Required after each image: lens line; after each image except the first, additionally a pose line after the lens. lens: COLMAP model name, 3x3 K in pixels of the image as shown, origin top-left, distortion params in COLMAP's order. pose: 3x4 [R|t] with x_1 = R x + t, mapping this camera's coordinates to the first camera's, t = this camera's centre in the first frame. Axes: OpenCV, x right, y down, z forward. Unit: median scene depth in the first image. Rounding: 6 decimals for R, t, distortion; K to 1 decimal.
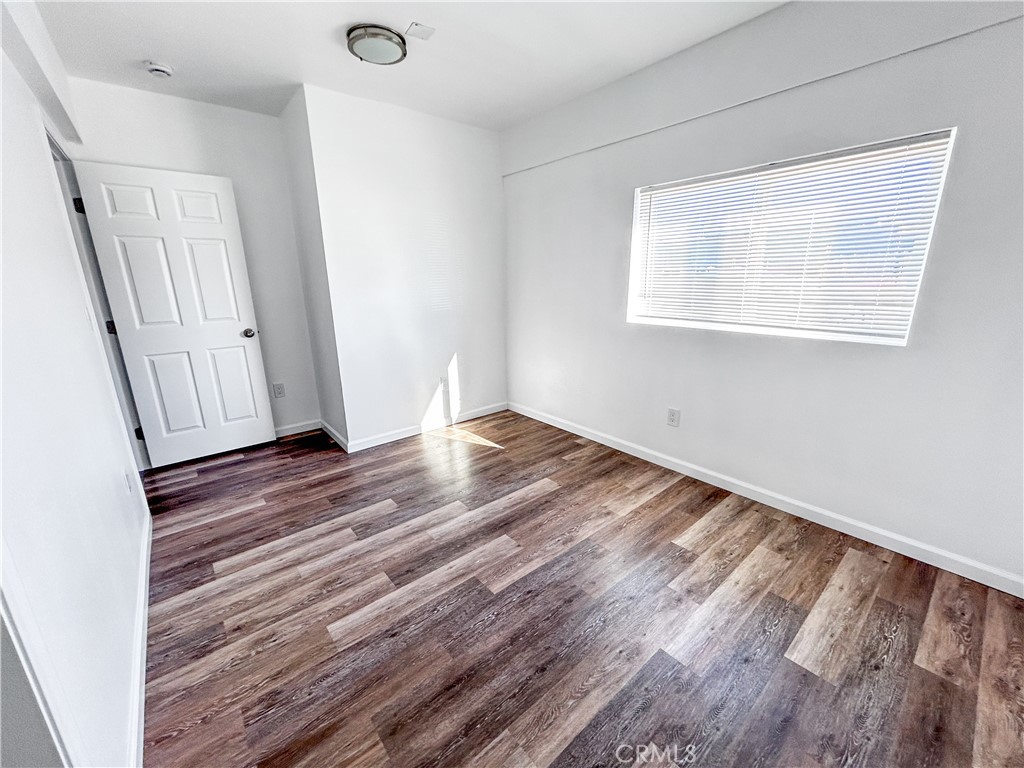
lens RADIAL K [[417.4, 0, 511.8], [0, 417.4, 383.9], [0, 0, 1]] dist [0.000036, 0.000717]
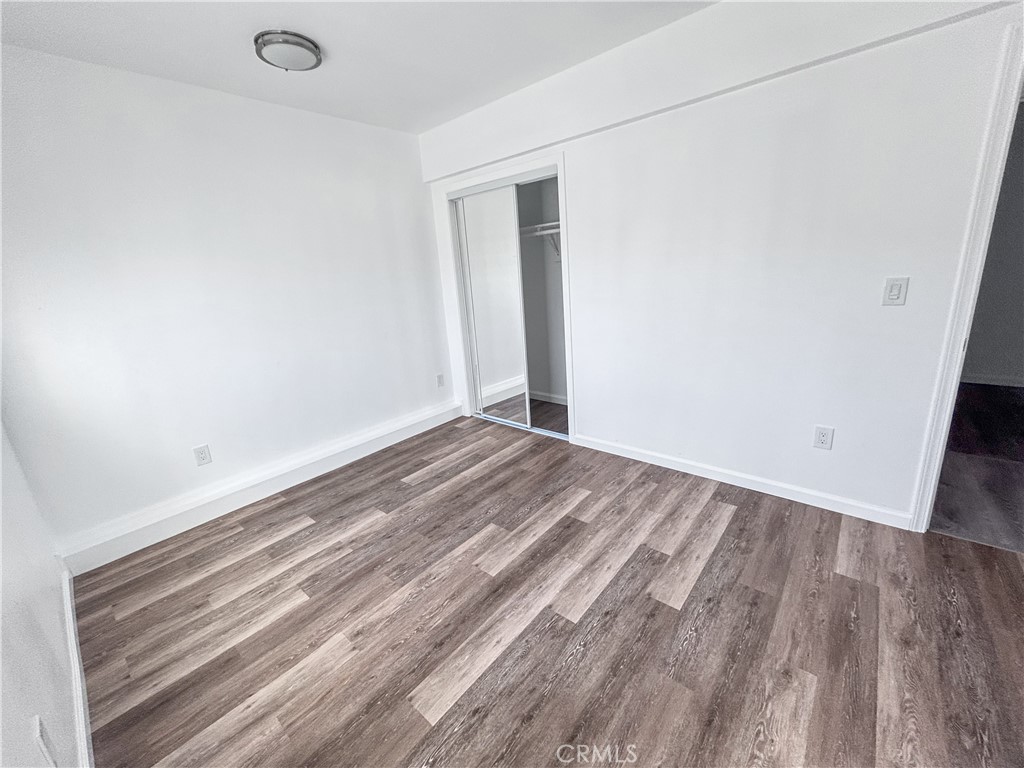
lens RADIAL K [[417.4, 0, 513.9], [0, 417.4, 392.8], [0, 0, 1]] dist [0.000036, 0.000717]
pose [[-0.982566, 0.133378, -0.129514, 0.005532], [0.048469, 0.856322, 0.514163, -0.465937], [0.179484, 0.498922, -0.847858, 1.696529]]
